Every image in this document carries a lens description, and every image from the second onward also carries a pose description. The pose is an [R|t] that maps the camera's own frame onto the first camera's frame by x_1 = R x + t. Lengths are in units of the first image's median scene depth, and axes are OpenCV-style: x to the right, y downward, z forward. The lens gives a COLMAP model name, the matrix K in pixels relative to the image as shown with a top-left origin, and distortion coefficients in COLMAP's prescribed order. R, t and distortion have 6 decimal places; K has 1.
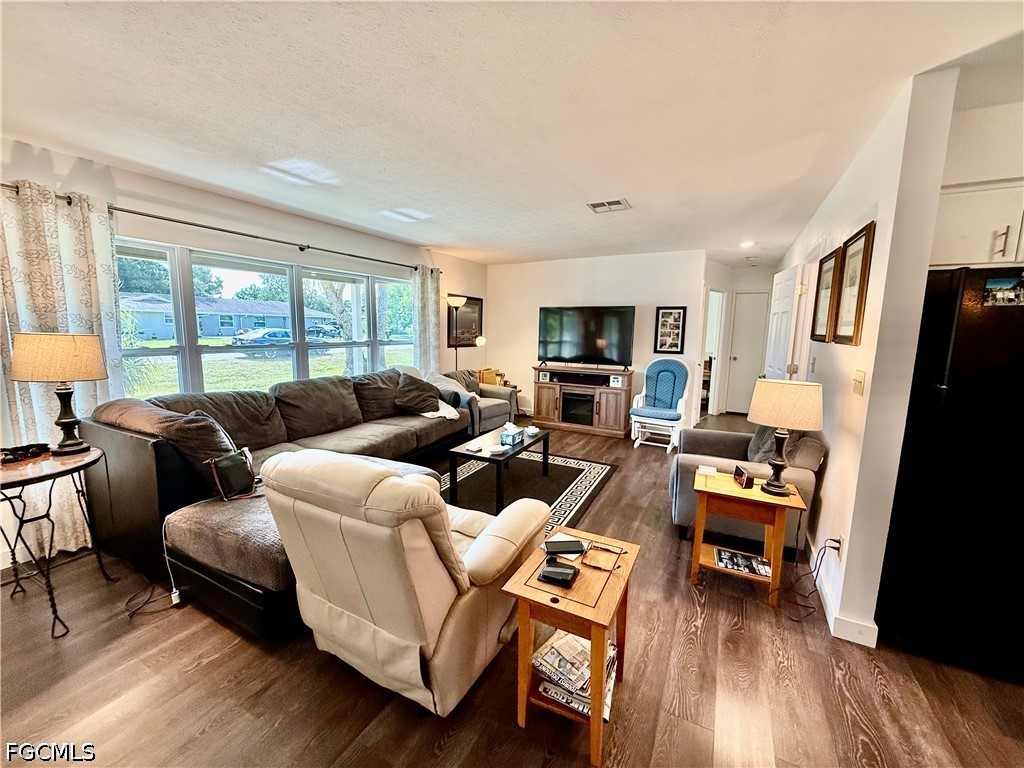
lens RADIAL K [[408.1, 0, 510.8], [0, 408.1, 382.9], [0, 0, 1]] dist [0.001141, -0.000060]
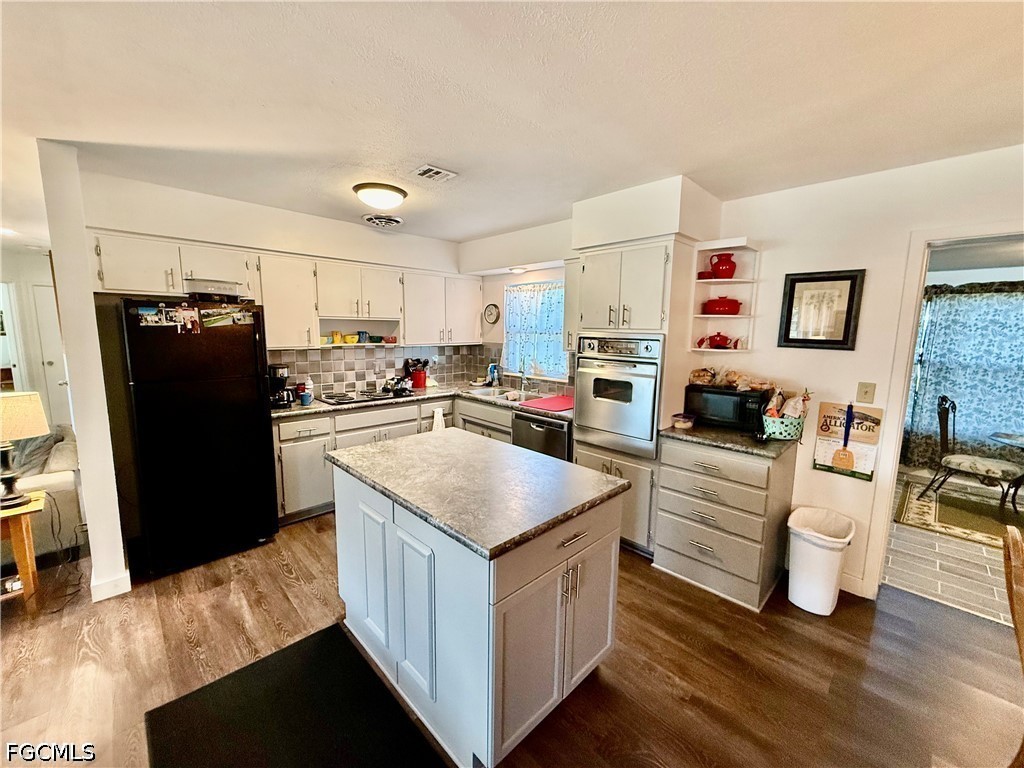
lens RADIAL K [[408.1, 0, 511.9], [0, 408.1, 382.7], [0, 0, 1]] dist [0.001141, -0.000060]
pose [[0.299640, -0.139071, 0.943862, 0.052613], [0.120171, 0.986941, 0.107268, 0.005271], [-0.946454, 0.081283, 0.312439, -0.234814]]
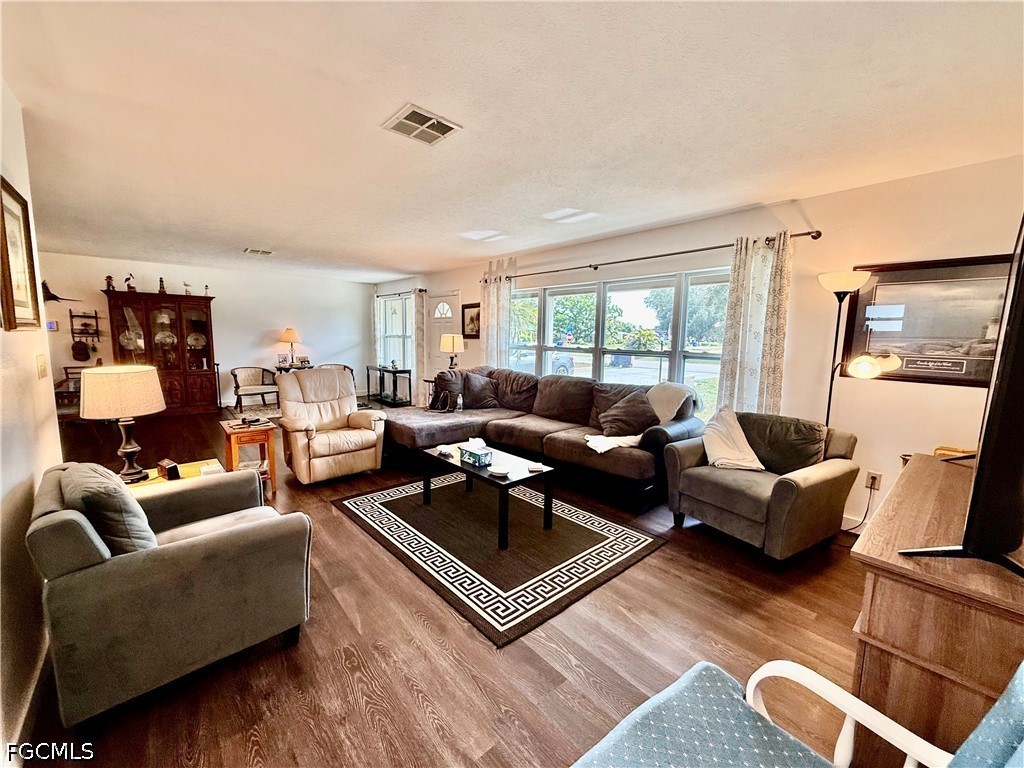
lens RADIAL K [[408.1, 0, 508.7], [0, 408.1, 383.1], [0, 0, 1]] dist [0.001141, -0.000060]
pose [[-0.358714, 0.088960, -0.929199, 0.578601], [-0.148205, 0.977394, 0.150789, -0.118927], [0.921607, 0.191802, -0.337421, 1.010511]]
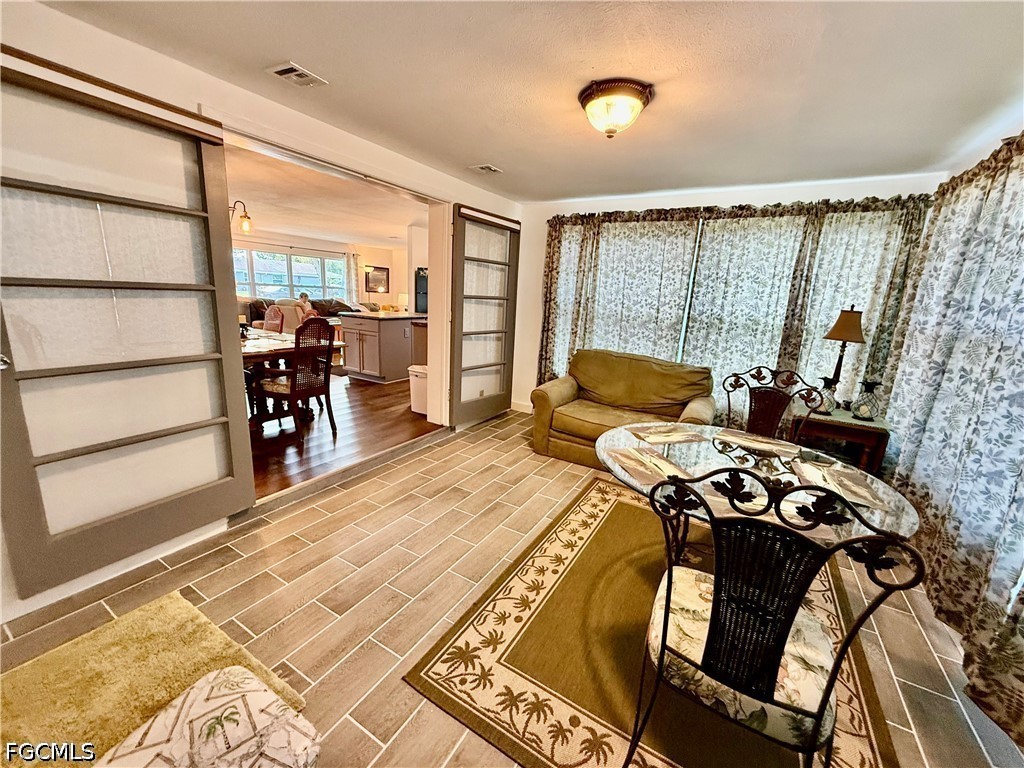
lens RADIAL K [[408.1, 0, 507.8], [0, 408.1, 384.2], [0, 0, 1]] dist [0.001141, -0.000060]
pose [[0.998284, 0.045228, -0.037196, 0.837794], [-0.042141, 0.995905, 0.079982, 0.229566], [0.040661, -0.078278, 0.996102, -1.339840]]
